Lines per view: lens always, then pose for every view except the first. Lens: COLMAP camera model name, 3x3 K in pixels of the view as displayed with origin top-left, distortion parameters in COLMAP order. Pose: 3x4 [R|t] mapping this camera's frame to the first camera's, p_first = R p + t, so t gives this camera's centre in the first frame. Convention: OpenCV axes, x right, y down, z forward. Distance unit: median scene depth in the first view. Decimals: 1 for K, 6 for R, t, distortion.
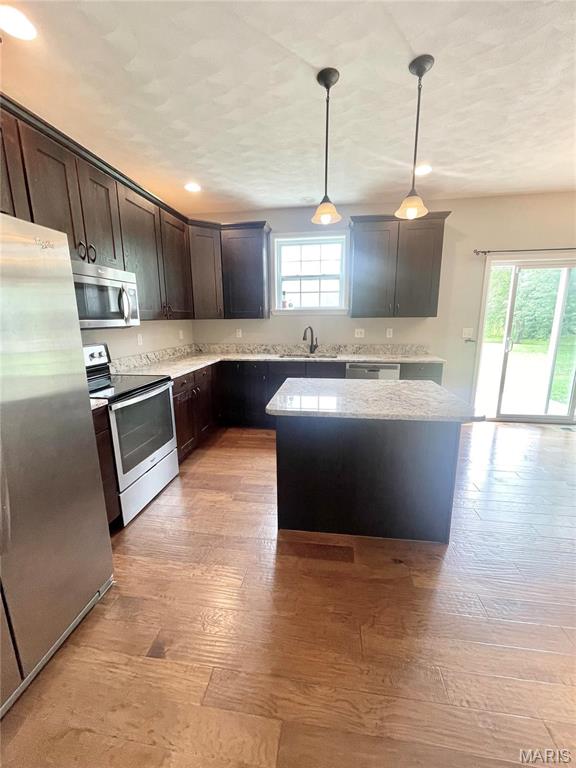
lens RADIAL K [[309.4, 0, 287.3], [0, 309.4, 379.7], [0, 0, 1]] dist [-0.005969, 0.001284]
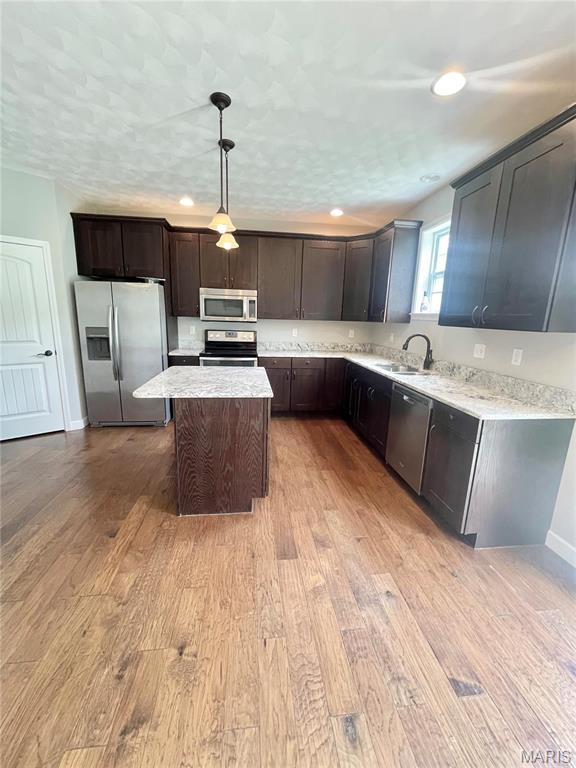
lens RADIAL K [[309.4, 0, 287.5], [0, 309.4, 379.7], [0, 0, 1]] dist [-0.005969, 0.001284]
pose [[0.265161, 0.210726, -0.940895, 0.916437], [-0.220989, 0.963132, 0.153428, -0.127973], [0.938538, 0.167244, 0.301953, 0.545226]]
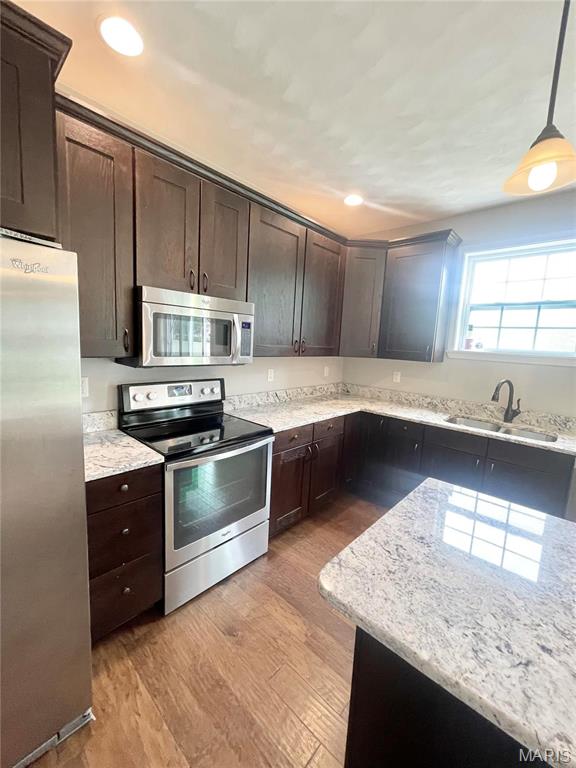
lens RADIAL K [[309.4, 0, 286.7], [0, 309.4, 379.0], [0, 0, 1]] dist [-0.005969, 0.001284]
pose [[0.822644, 0.118334, -0.556107, 0.061130], [-0.167659, 0.985097, -0.038398, -0.090259], [0.543275, 0.124824, 0.830223, 0.273151]]
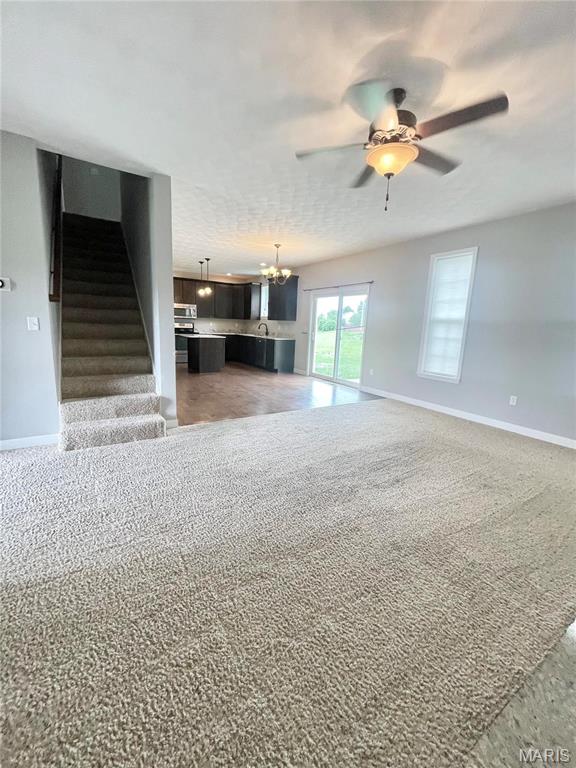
lens RADIAL K [[309.4, 0, 284.5], [0, 309.4, 377.7], [0, 0, 1]] dist [-0.005969, 0.001284]
pose [[0.643407, 0.168406, -0.746771, 2.394758], [-0.197692, 0.978966, 0.050440, 0.095242], [0.739557, 0.115177, 0.663166, -0.465082]]
